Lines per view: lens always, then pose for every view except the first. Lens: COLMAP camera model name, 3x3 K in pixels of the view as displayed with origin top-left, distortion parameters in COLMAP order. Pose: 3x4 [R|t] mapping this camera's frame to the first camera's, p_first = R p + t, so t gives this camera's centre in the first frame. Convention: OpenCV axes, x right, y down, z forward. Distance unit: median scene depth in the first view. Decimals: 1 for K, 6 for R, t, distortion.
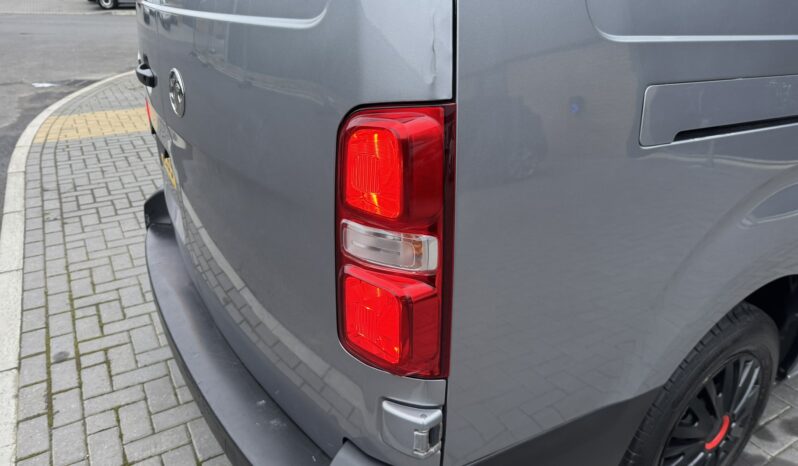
lens RADIAL K [[572.4, 0, 399.0], [0, 572.4, 233.0], [0, 0, 1]] dist [-0.005402, -0.003377]
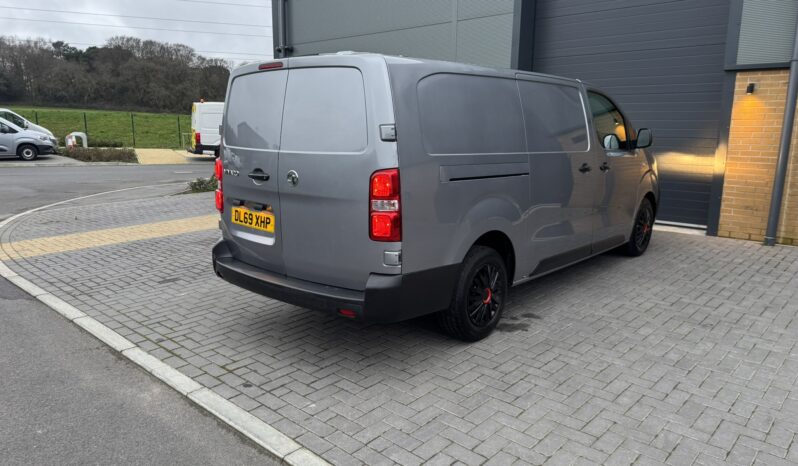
lens RADIAL K [[553.5, 0, 399.0], [0, 553.5, 233.0], [0, 0, 1]] dist [0.006938, 0.002149]
pose [[0.952556, -0.065947, 0.297132, -0.432520], [0.133323, 0.968008, -0.212567, 0.415892], [-0.273608, 0.242097, 0.930875, -1.018634]]
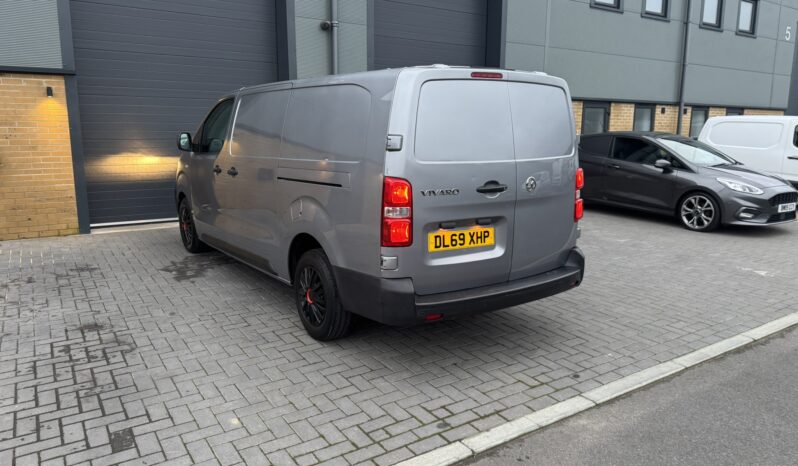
lens RADIAL K [[557.6, 0, 397.4], [0, 557.6, 226.0], [0, 0, 1]] dist [0.032134, -0.029390]
pose [[-0.051721, -0.184088, 0.981548, -2.036956], [0.408197, 0.893112, 0.189012, -0.552376], [-0.911428, 0.410441, 0.028952, 1.004215]]
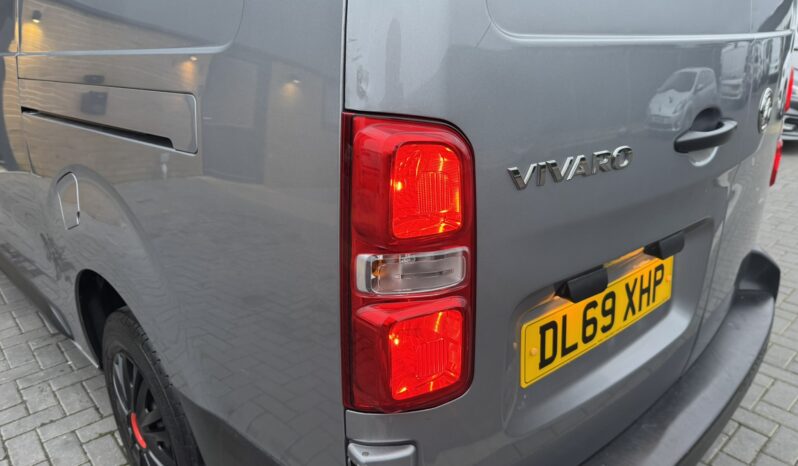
lens RADIAL K [[553.5, 0, 399.0], [0, 553.5, 233.0], [0, 0, 1]] dist [0.006938, 0.002149]
pose [[-0.191357, -0.344426, 0.919105, -0.760336], [0.413329, 0.821054, 0.393738, -0.448580], [-0.890248, 0.455237, -0.014753, 1.036067]]
